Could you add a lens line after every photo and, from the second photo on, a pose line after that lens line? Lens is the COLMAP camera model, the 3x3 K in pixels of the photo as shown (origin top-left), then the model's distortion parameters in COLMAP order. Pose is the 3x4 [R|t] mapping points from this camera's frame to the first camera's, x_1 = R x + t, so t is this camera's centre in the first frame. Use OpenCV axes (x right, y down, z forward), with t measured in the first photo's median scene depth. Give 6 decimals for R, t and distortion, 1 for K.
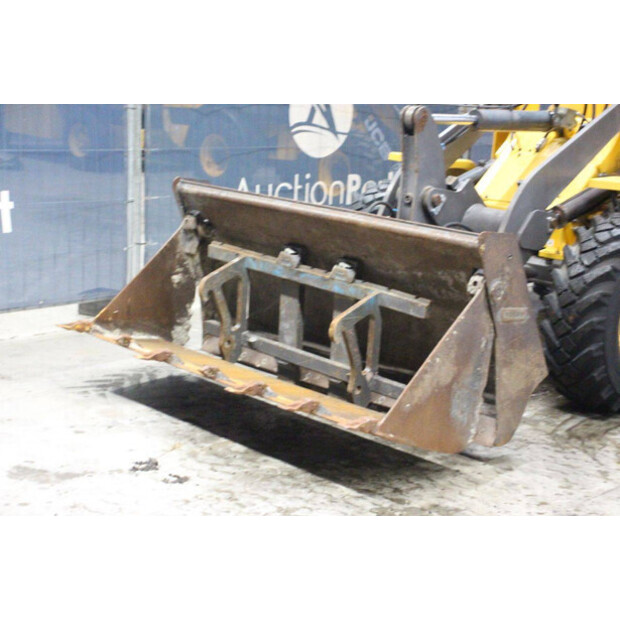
lens RADIAL K [[1151.7, 0, 314.8], [0, 1151.7, 309.5], [0, 0, 1]] dist [0.225849, 0.000000]
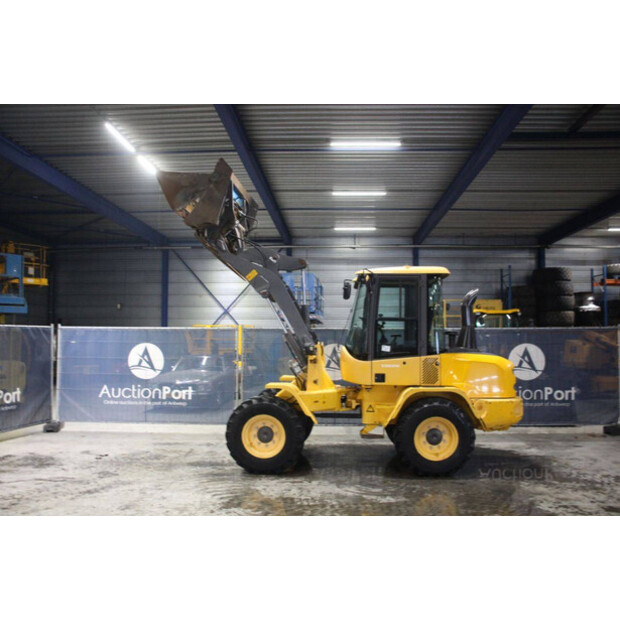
lens RADIAL K [[561.8, 0, 314.1], [0, 561.8, 309.6], [0, 0, 1]] dist [-0.131630, 0.133088]
pose [[0.653852, -0.091282, -0.751096, 1.327555], [-0.128410, 0.964907, -0.229052, 0.004866], [0.745646, 0.246215, 0.619185, 0.273423]]
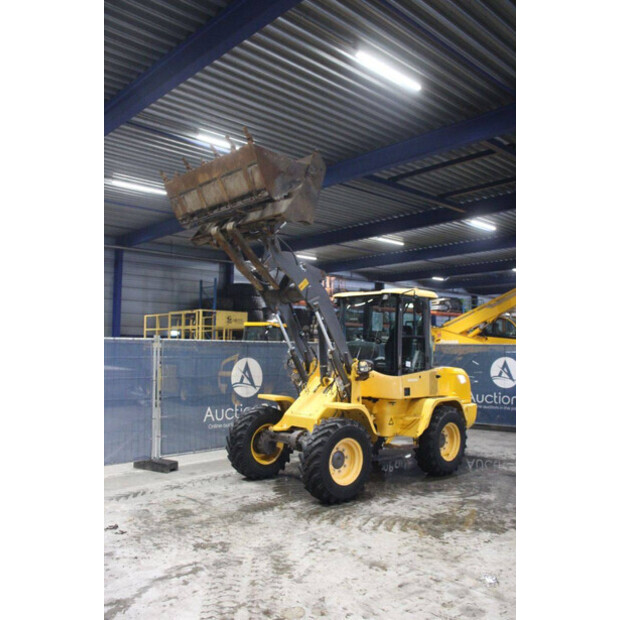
lens RADIAL K [[559.3, 0, 313.0], [0, 559.3, 315.2], [0, 0, 1]] dist [-0.127064, 0.120358]
pose [[0.997637, -0.047163, -0.049960, 0.296107], [0.032064, 0.962730, -0.268559, 0.021778], [0.060764, 0.266322, 0.961967, -0.162246]]
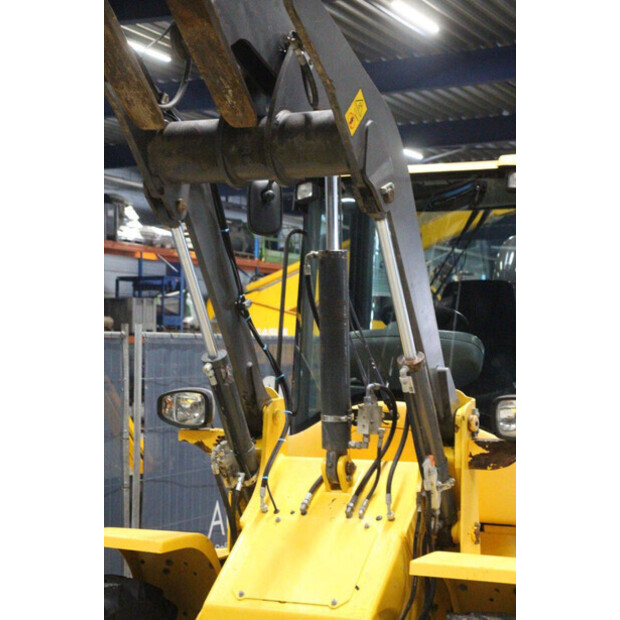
lens RADIAL K [[1383.9, 0, 307.4], [0, 1383.9, 311.2], [0, 0, 1]] dist [0.386414, 0.000000]
pose [[0.945658, -0.038204, 0.322911, -0.068014], [0.110892, 0.971431, -0.209822, -0.094936], [-0.305669, 0.234228, 0.922878, 0.285585]]
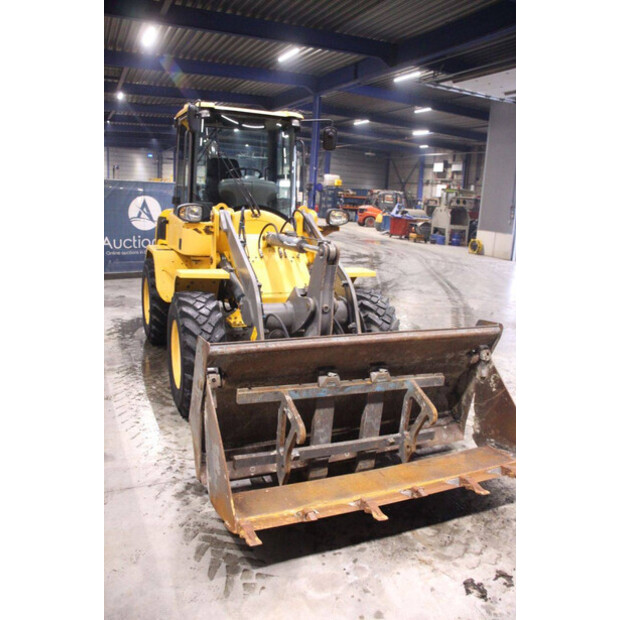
lens RADIAL K [[506.0, 0, 309.4], [0, 506.0, 313.2], [0, 0, 1]] dist [-0.150956, 0.110904]
pose [[0.375298, -0.244447, 0.894090, -0.486327], [0.162526, 0.967009, 0.196162, -0.218510], [-0.912544, 0.071694, 0.402646, 0.785315]]
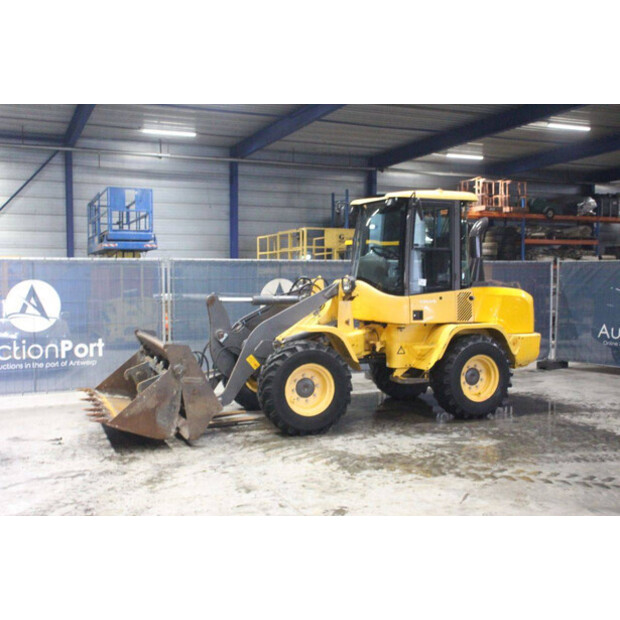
lens RADIAL K [[702.8, 0, 312.1], [0, 702.8, 304.6], [0, 0, 1]] dist [-0.008183, 0.000000]
pose [[0.919737, -0.040445, -0.390445, 0.812643], [-0.031134, 0.984027, -0.175273, 0.080849], [0.391298, 0.173362, 0.903788, -0.174905]]
